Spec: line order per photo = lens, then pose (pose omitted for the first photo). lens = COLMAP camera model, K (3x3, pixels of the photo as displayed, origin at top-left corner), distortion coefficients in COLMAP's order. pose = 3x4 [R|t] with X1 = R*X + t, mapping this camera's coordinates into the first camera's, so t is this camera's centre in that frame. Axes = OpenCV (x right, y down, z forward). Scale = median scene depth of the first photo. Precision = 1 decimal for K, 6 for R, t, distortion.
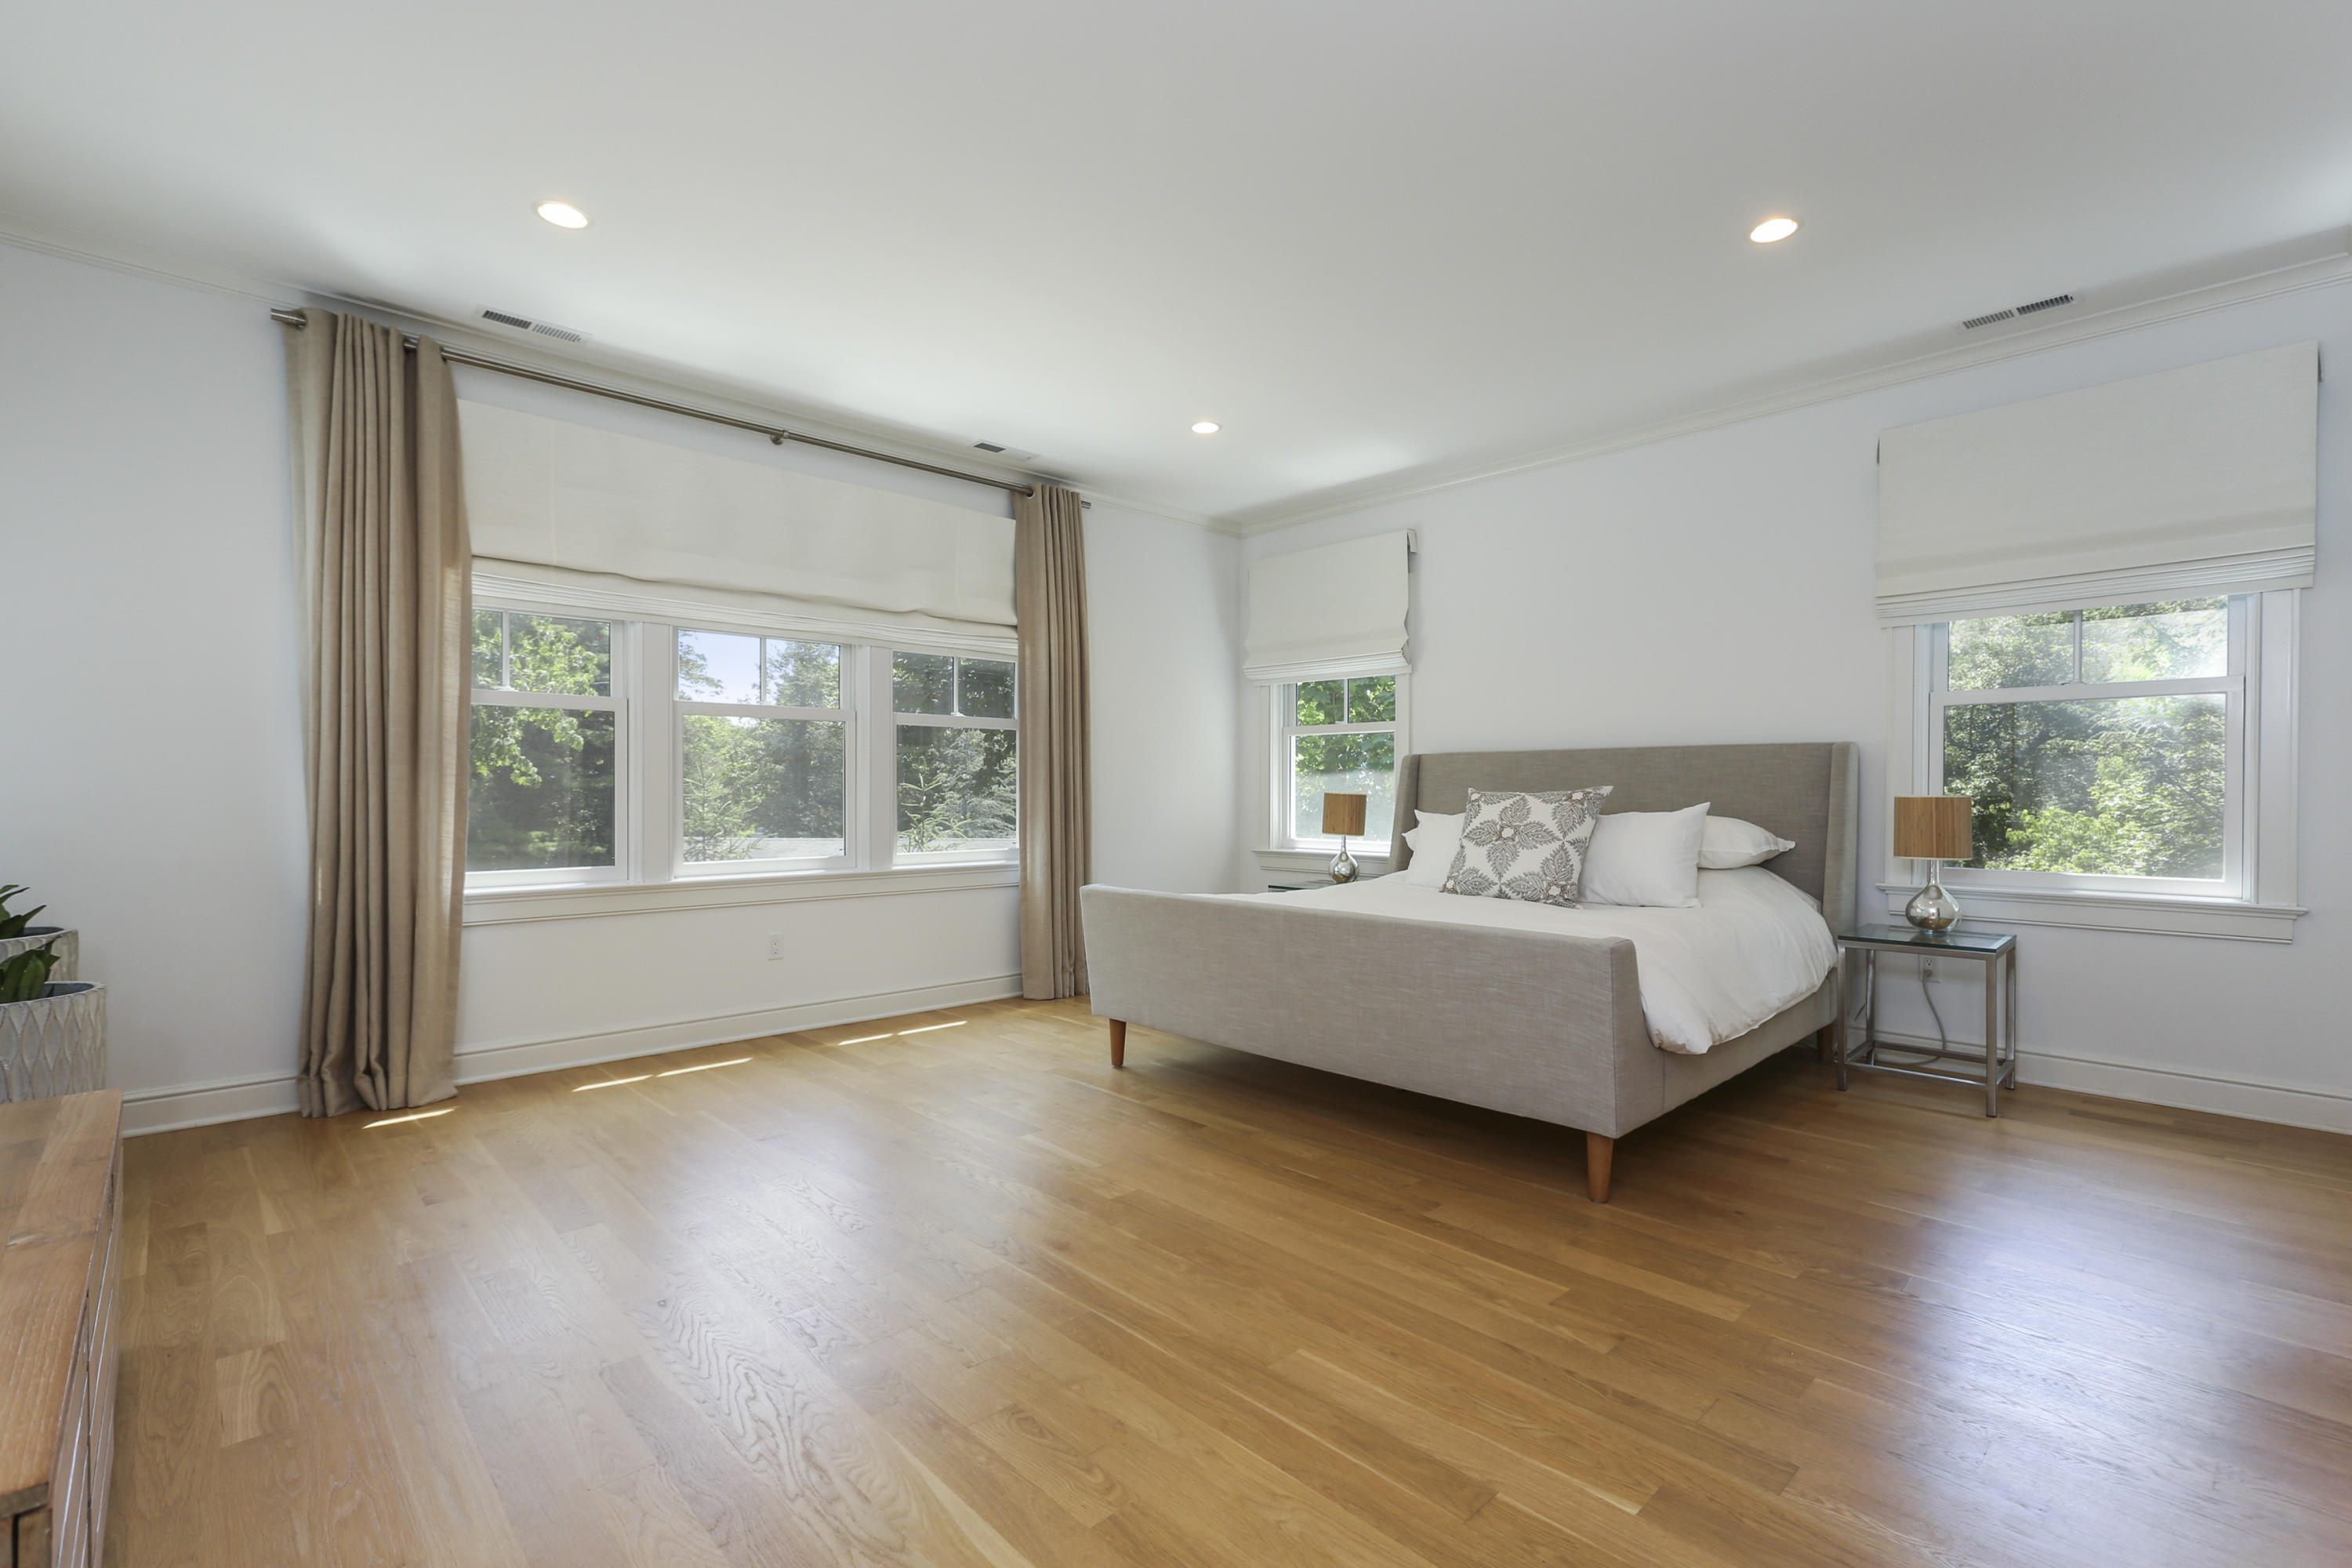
lens RADIAL K [[1053.5, 0, 1198.5], [0, 1053.5, 788.5], [0, 0, 1]] dist [-0.003171, 0.001836]
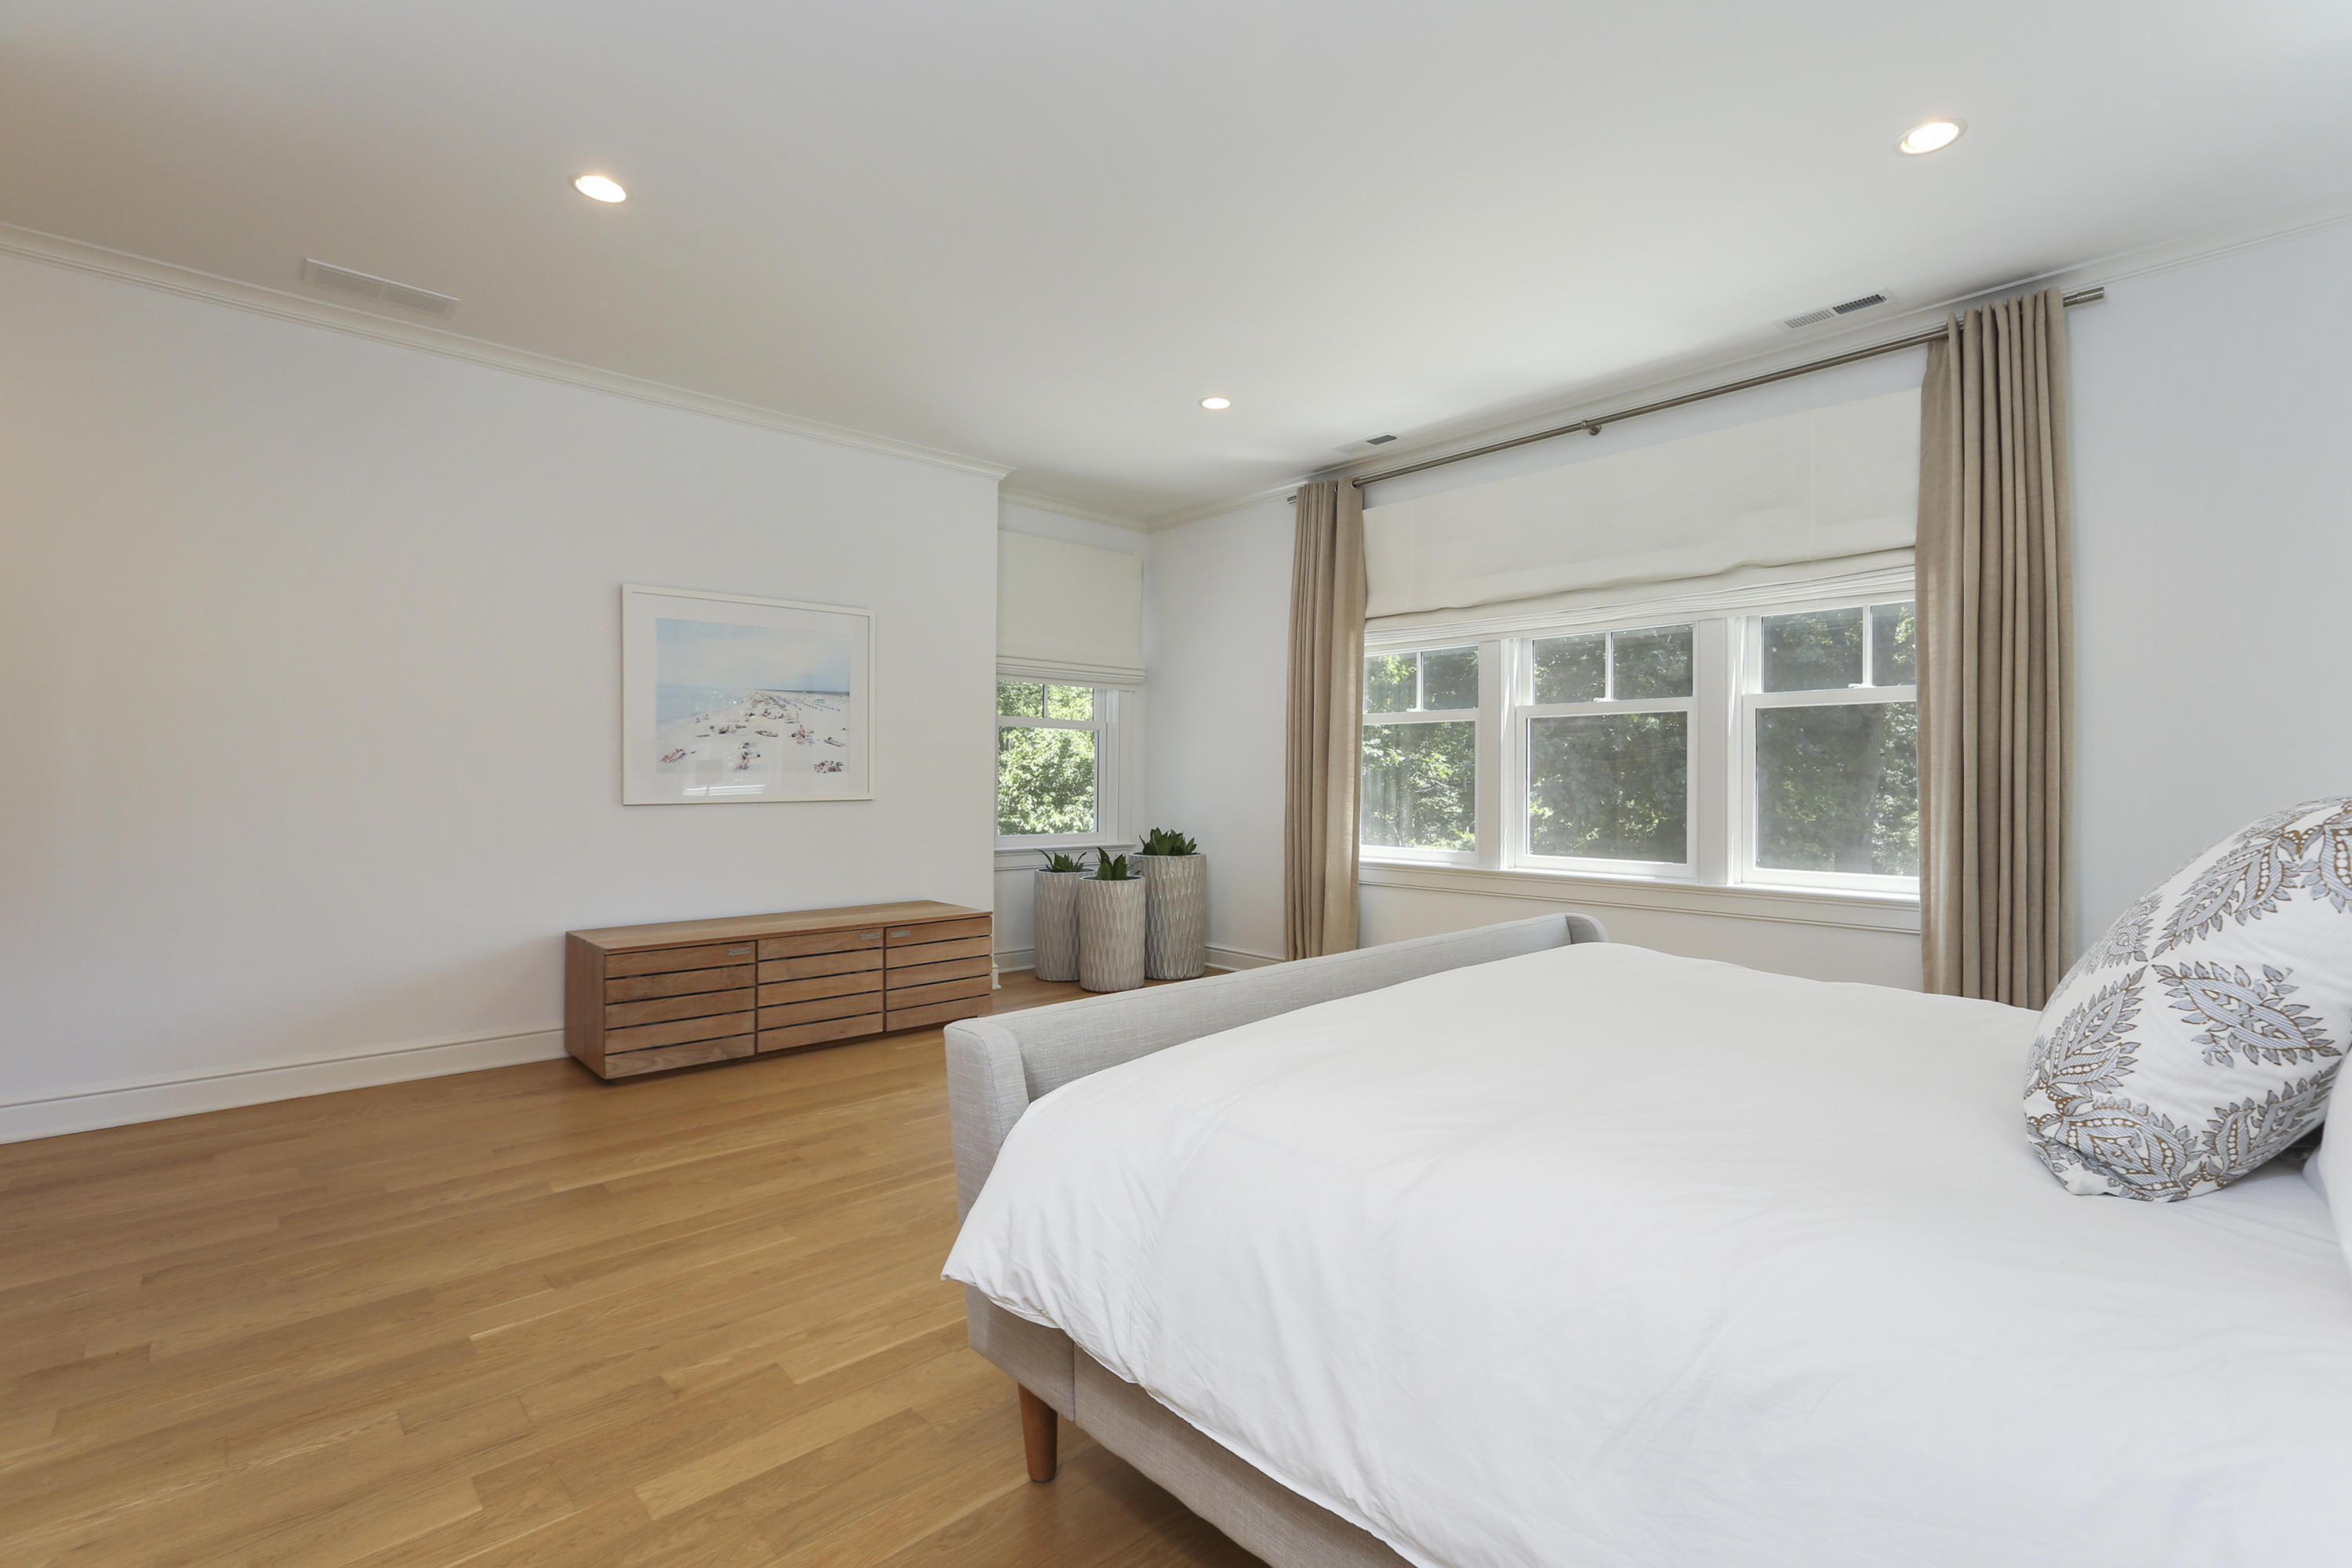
lens RADIAL K [[1053.5, 0, 1199.2], [0, 1053.5, 777.1], [0, 0, 1]] dist [-0.003171, 0.001836]
pose [[-0.013714, -0.005667, -0.999890, 0.714978], [-0.004745, 0.999973, -0.005602, -0.002425], [0.999895, 0.004667, -0.013741, 0.800006]]
